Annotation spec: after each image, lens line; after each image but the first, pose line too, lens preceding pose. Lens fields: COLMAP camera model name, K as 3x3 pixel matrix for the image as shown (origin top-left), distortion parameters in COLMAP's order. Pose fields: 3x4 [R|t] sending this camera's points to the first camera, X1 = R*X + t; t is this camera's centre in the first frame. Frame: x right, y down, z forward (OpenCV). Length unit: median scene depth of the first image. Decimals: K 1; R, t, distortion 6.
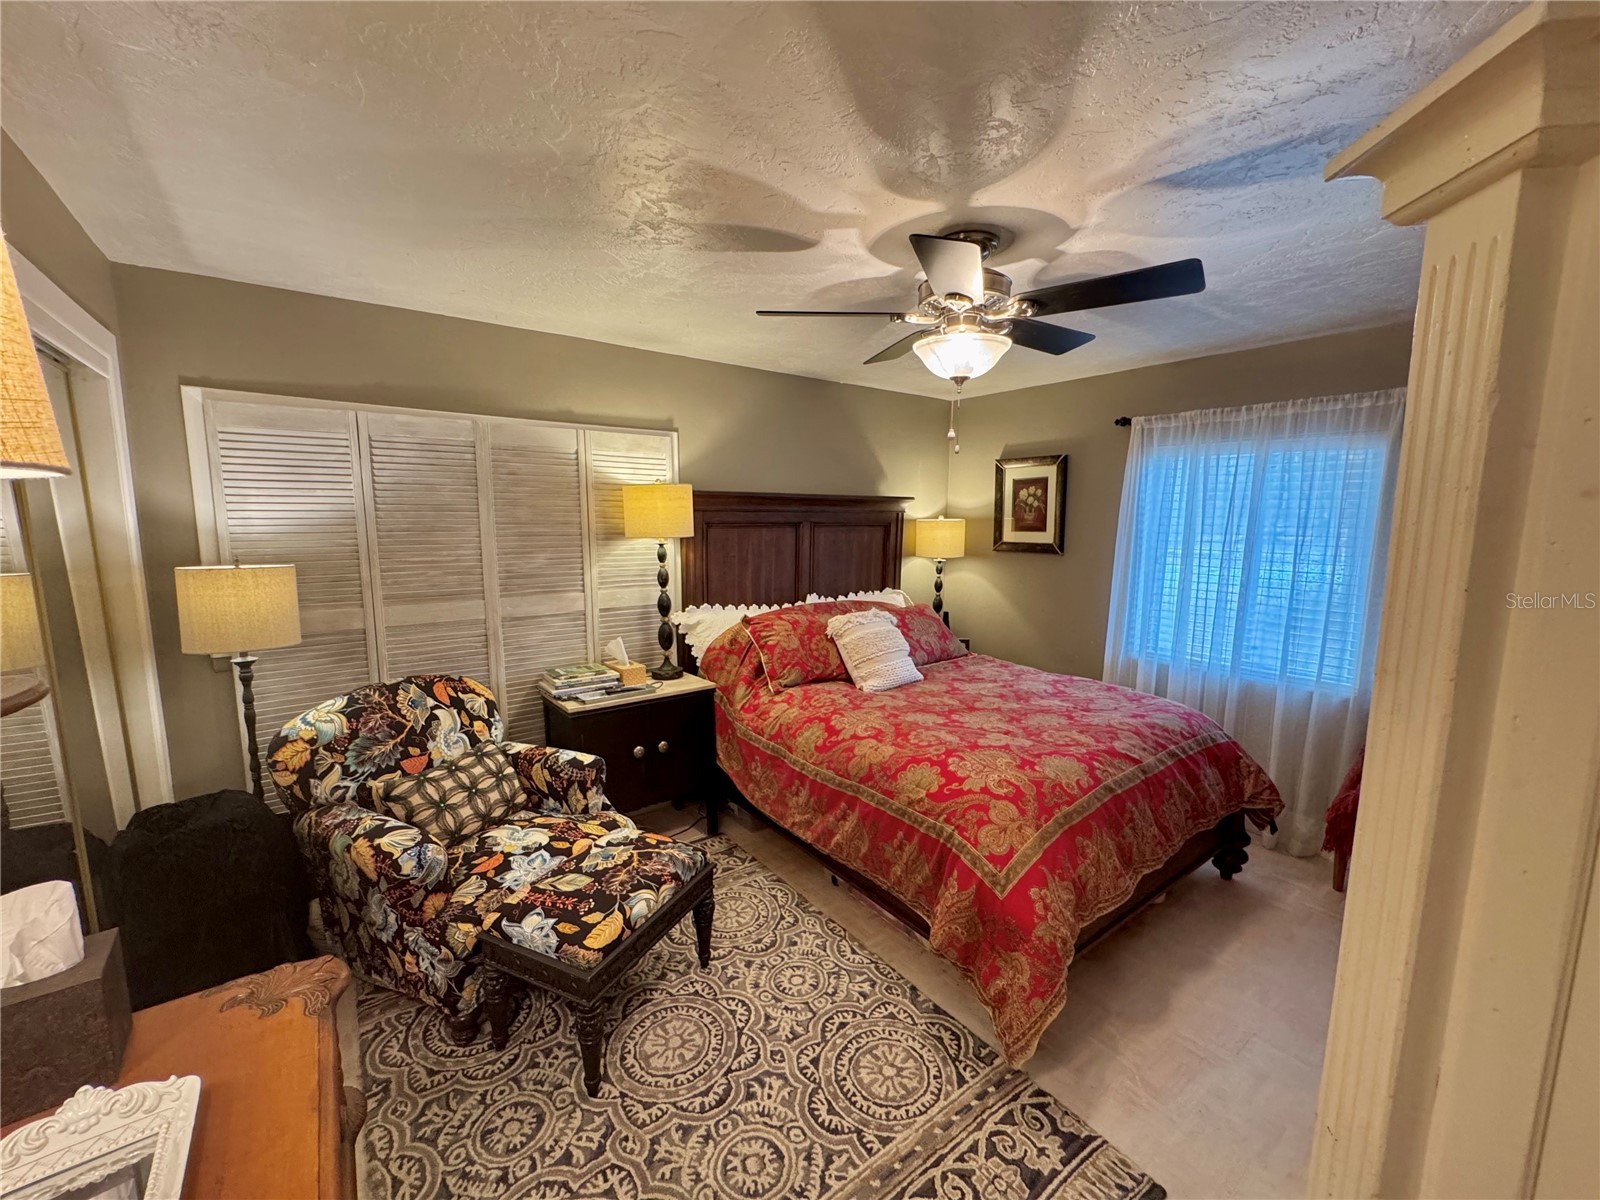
lens RADIAL K [[641.2, 0, 800.7], [0, 641.2, 600.8], [0, 0, 1]] dist [-0.002418, 0.000080]
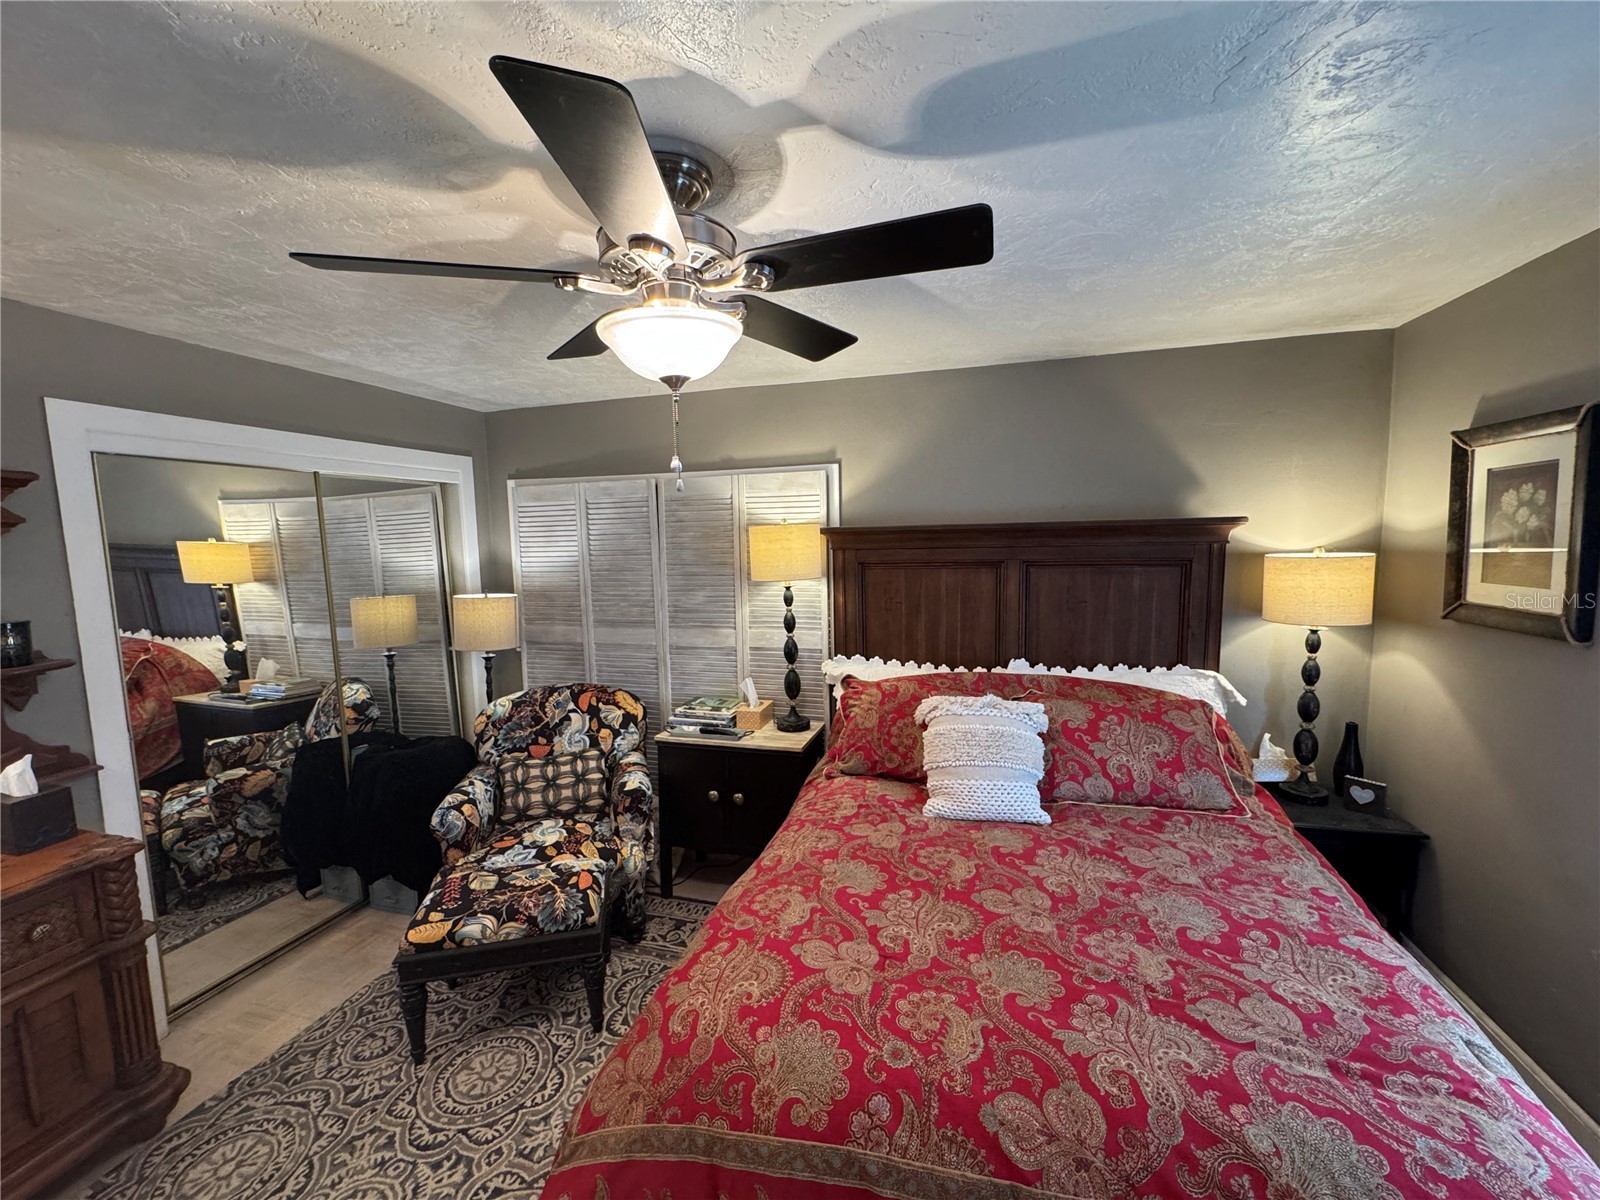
lens RADIAL K [[641.2, 0, 800.7], [0, 641.2, 600.8], [0, 0, 1]] dist [-0.002418, 0.000080]
pose [[0.599493, 0.063419, -0.797863, 0.663625], [-0.079125, 0.996669, 0.019768, -0.106661], [0.796459, 0.051280, 0.602514, 0.541673]]
